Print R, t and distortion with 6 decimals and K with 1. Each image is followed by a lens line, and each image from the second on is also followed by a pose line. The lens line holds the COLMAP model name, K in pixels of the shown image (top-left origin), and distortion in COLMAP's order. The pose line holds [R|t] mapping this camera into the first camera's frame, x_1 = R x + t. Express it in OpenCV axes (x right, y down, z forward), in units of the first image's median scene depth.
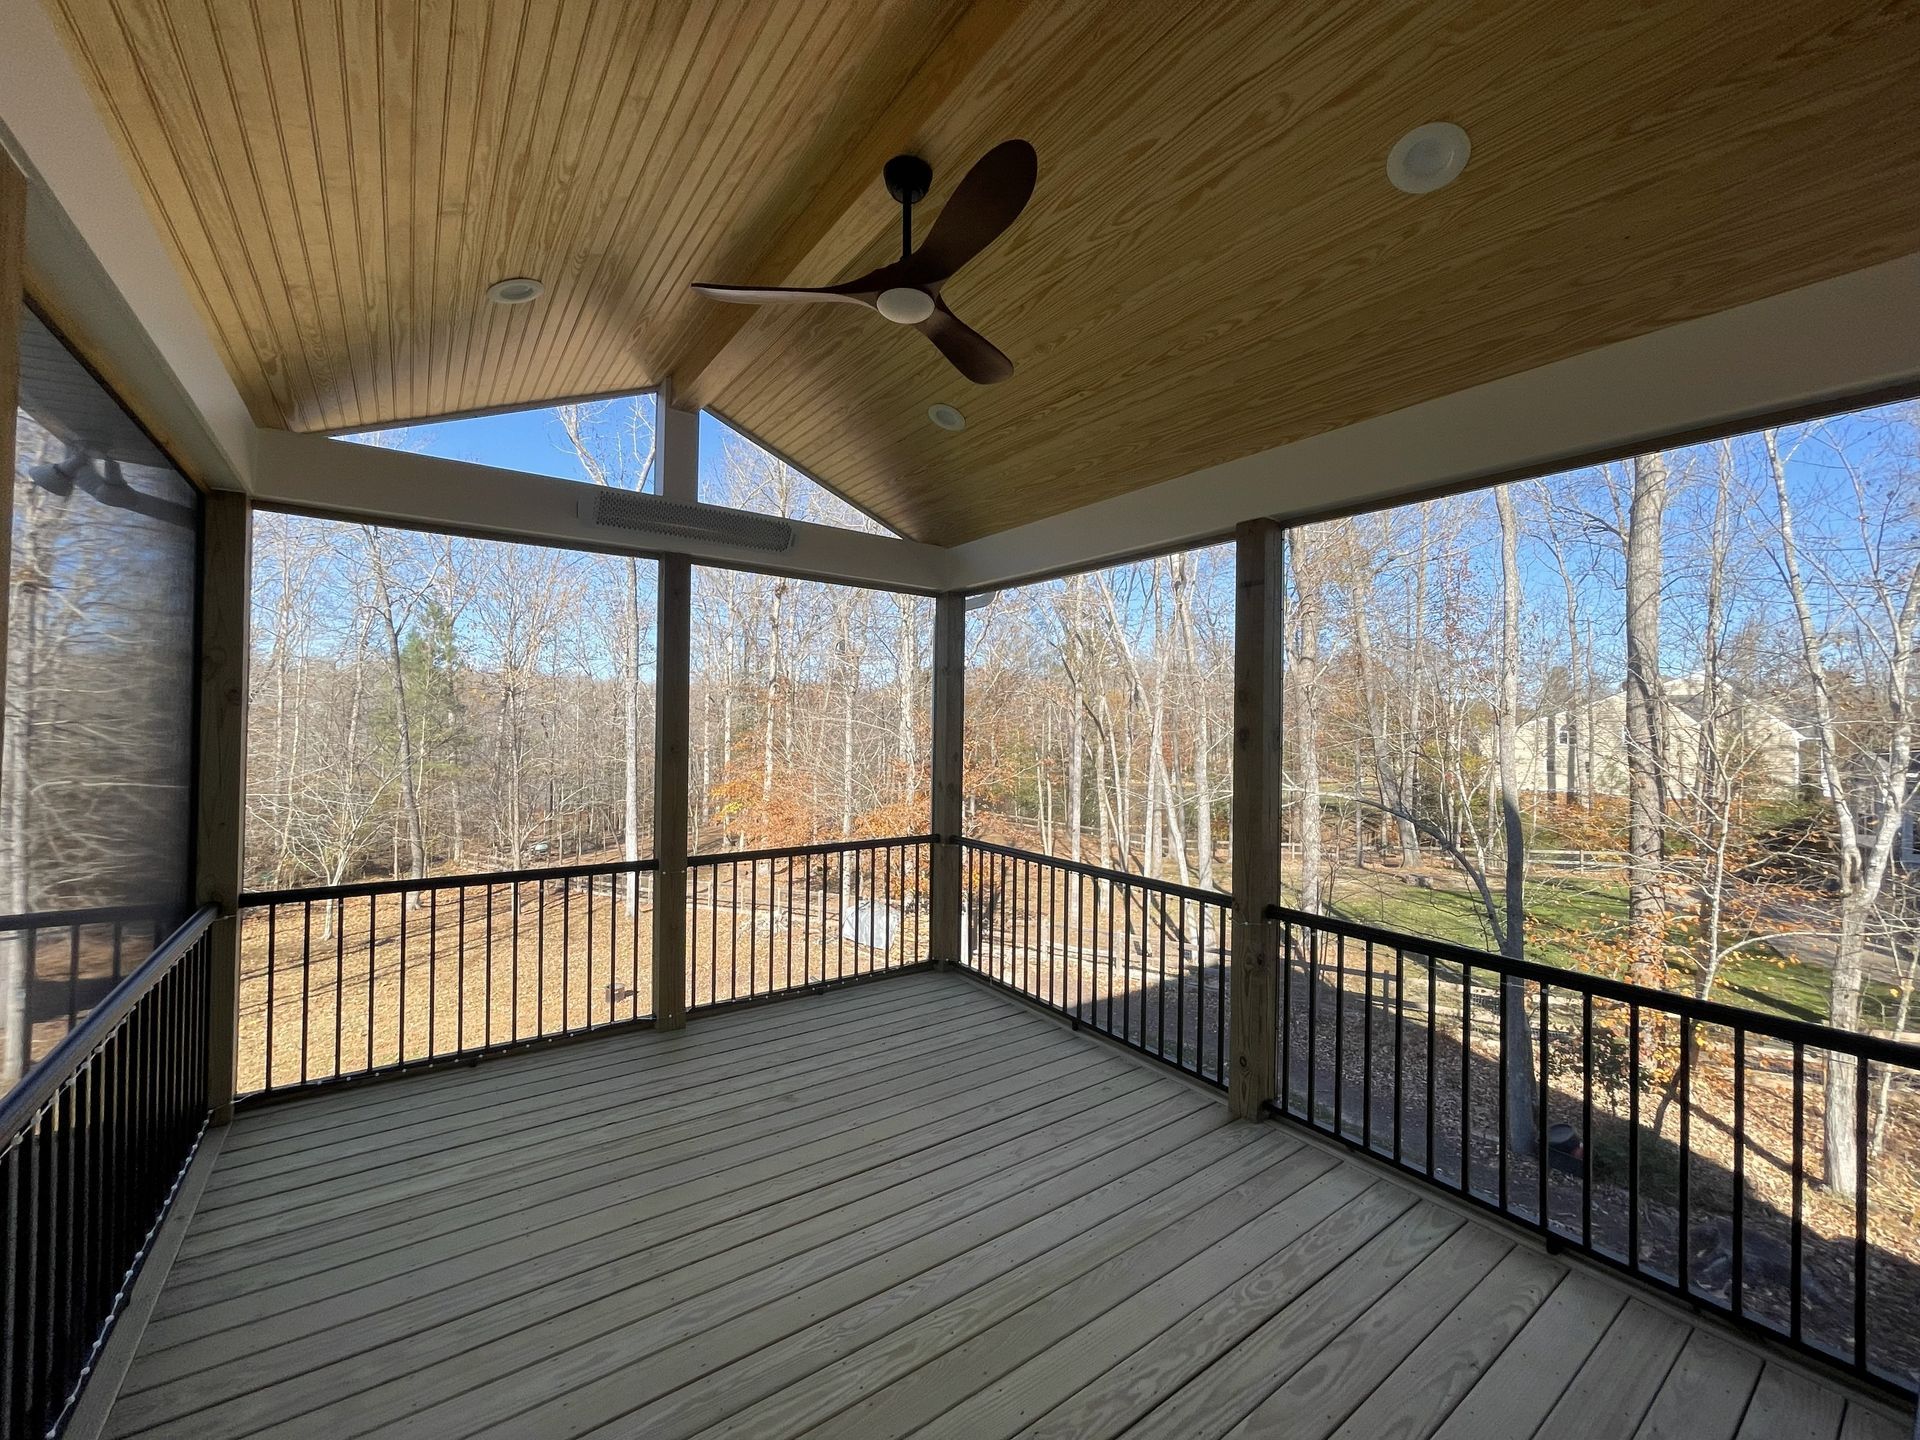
lens RADIAL K [[774.1, 0, 956.3], [0, 774.1, 715.2], [0, 0, 1]] dist [-0.002571, 0.000325]
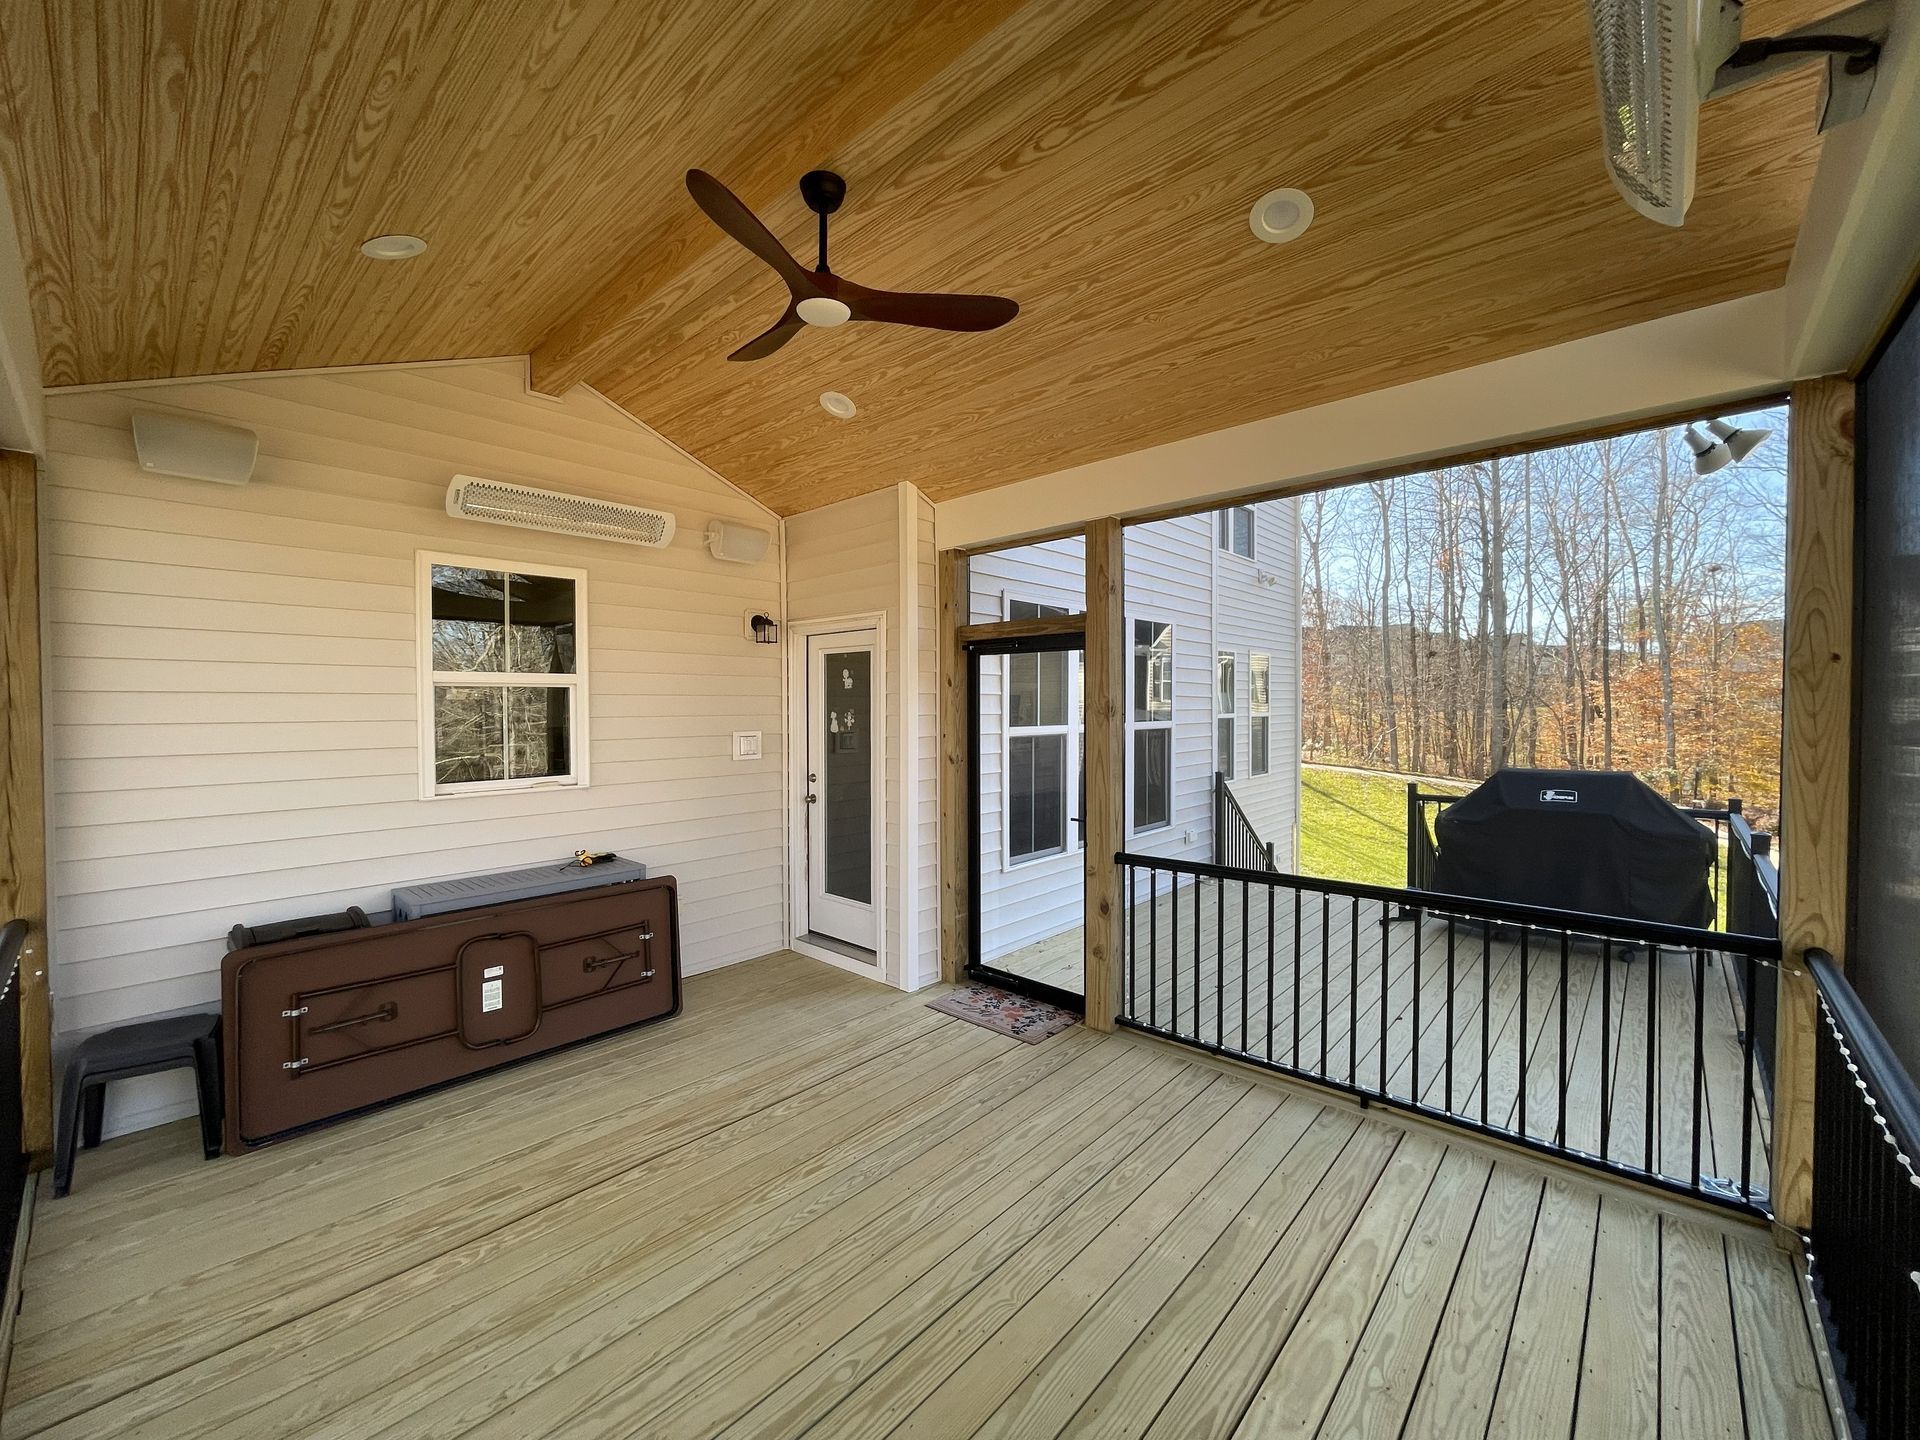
lens RADIAL K [[774.1, 0, 956.3], [0, 774.1, 715.2], [0, 0, 1]] dist [-0.002571, 0.000325]
pose [[-0.978125, -0.006897, -0.207906, -0.011672], [-0.006119, 0.999972, -0.004385, 0.020699], [0.207930, -0.003017, -0.978139, 1.144038]]
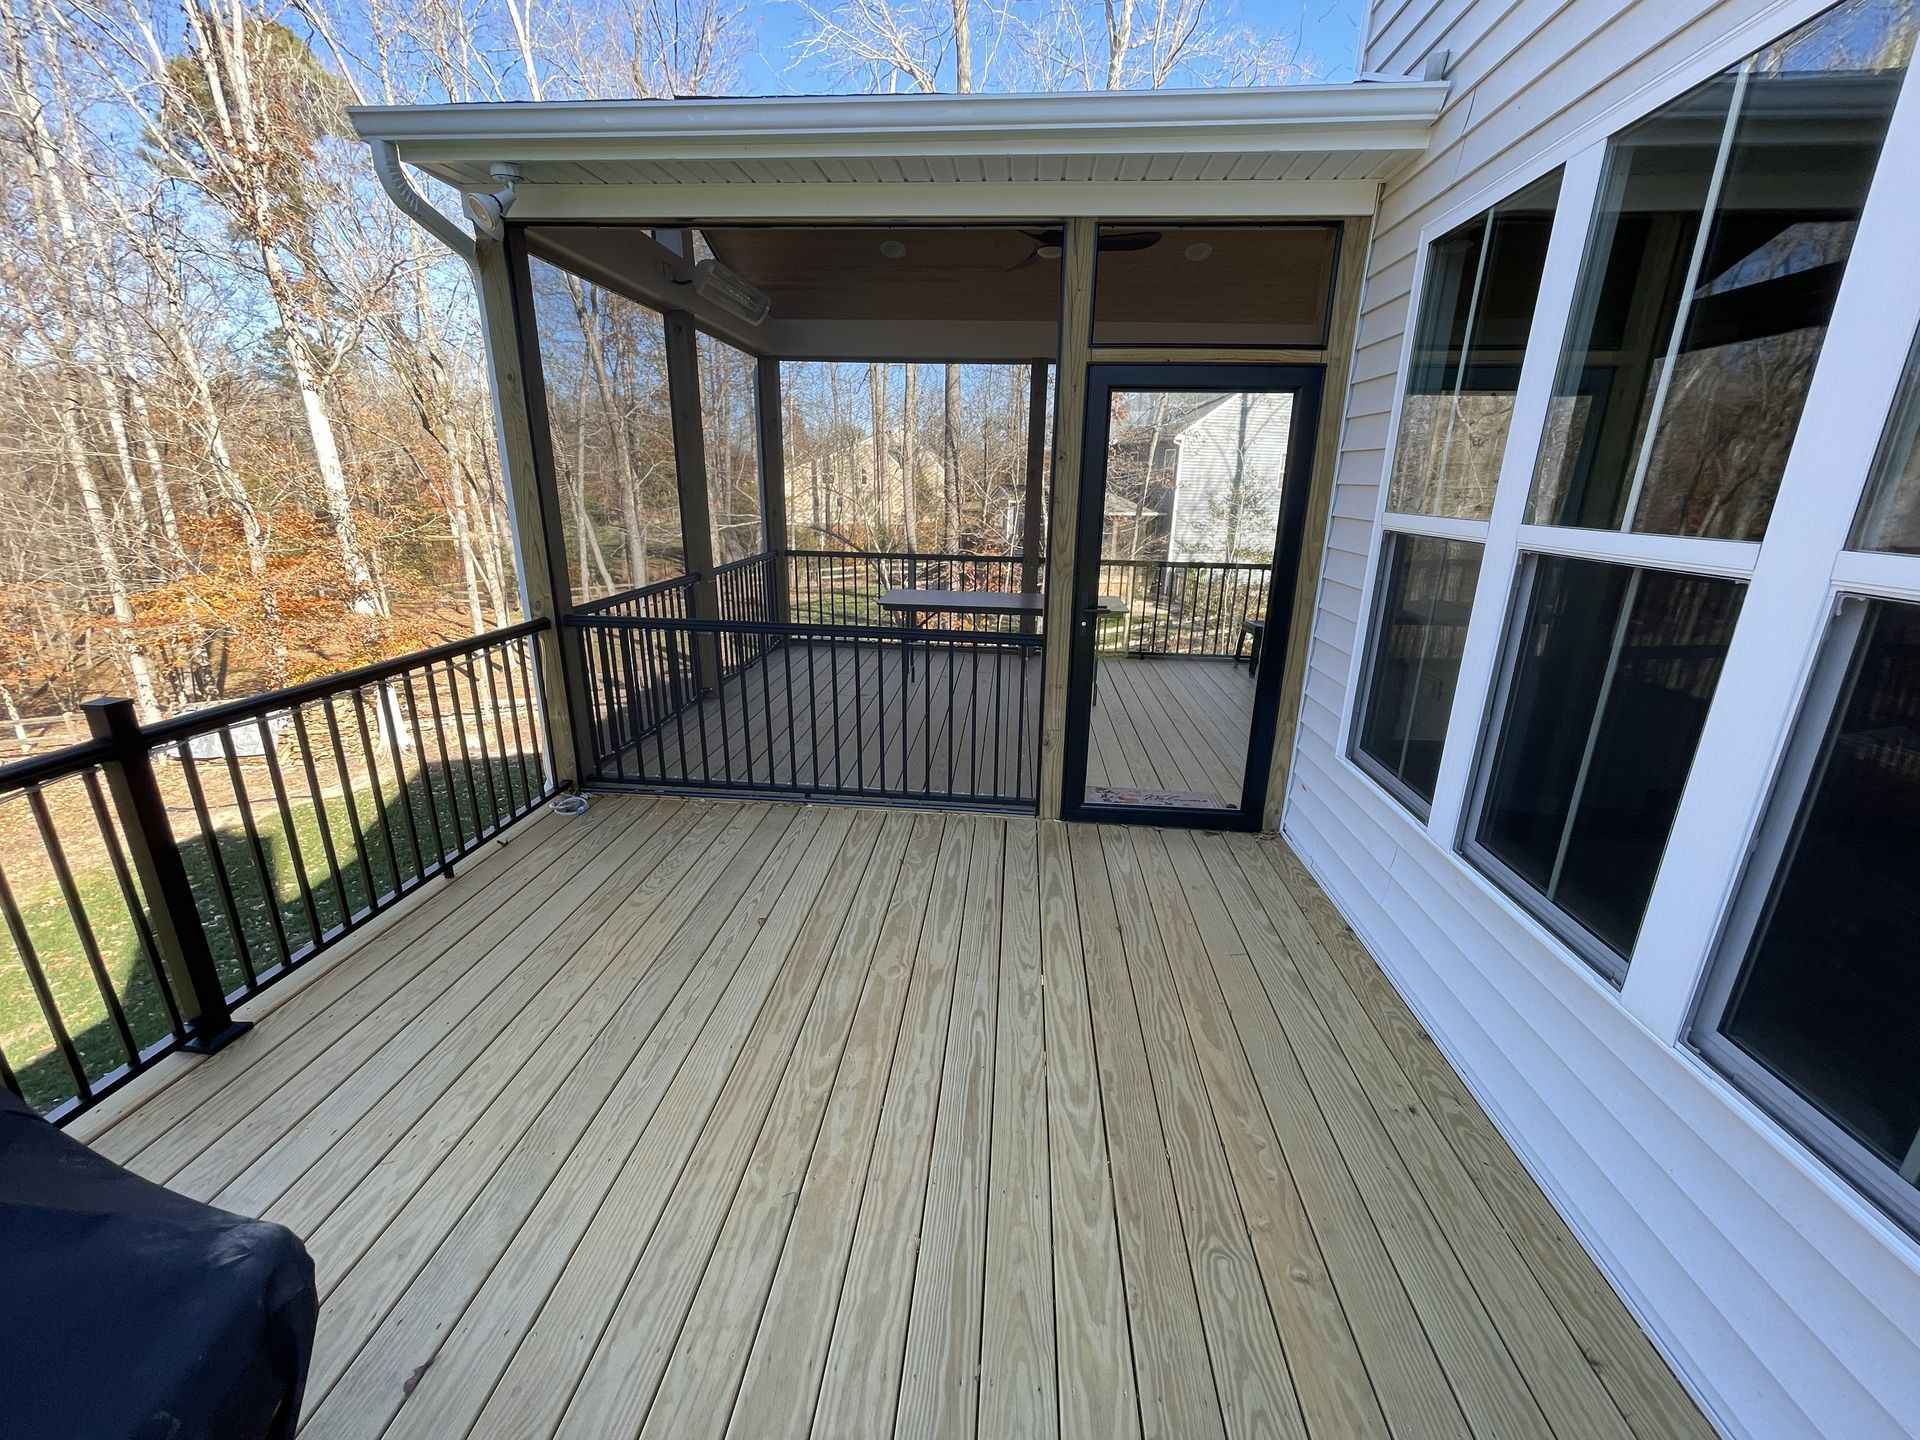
lens RADIAL K [[774.1, 0, 956.3], [0, 774.1, 715.2], [0, 0, 1]] dist [-0.002571, 0.000325]
pose [[0.644827, -0.225250, 0.730384, -1.081270], [-0.019415, 0.950453, 0.310260, 0.001313], [-0.764082, -0.214244, 0.608505, -0.166069]]
